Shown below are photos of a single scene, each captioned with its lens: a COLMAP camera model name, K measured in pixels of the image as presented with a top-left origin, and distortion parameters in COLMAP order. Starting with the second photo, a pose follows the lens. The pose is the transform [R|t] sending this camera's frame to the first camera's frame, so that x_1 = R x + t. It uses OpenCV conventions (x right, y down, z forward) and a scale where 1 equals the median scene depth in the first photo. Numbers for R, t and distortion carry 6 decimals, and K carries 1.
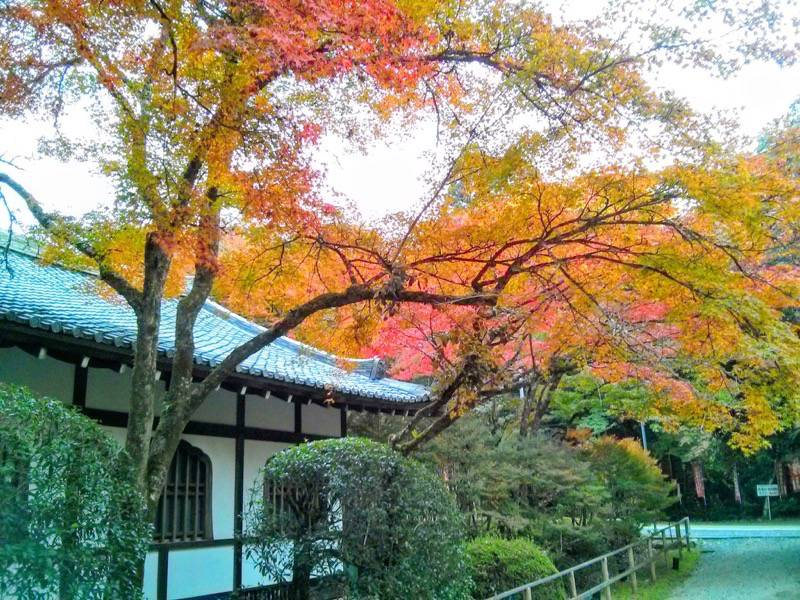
lens RADIAL K [[722.6, 0, 410.9], [0, 722.6, 301.2], [0, 0, 1]] dist [0.124868, -0.415007]
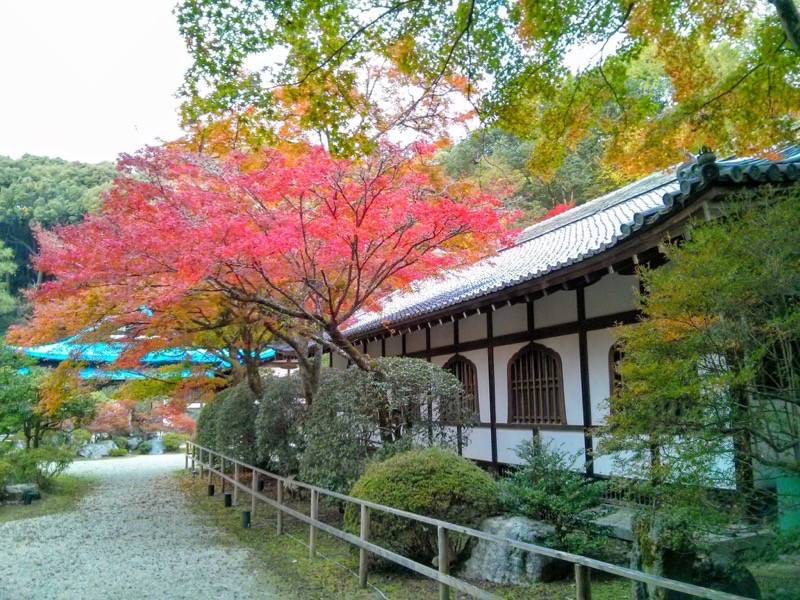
lens RADIAL K [[722.6, 0, 410.9], [0, 722.6, 301.2], [0, 0, 1]] dist [0.124868, -0.415007]
pose [[-0.629889, -0.058452, -0.774482, 0.771753], [0.258169, 0.924707, -0.279760, 0.401727], [0.732522, -0.376165, -0.567373, 1.532092]]
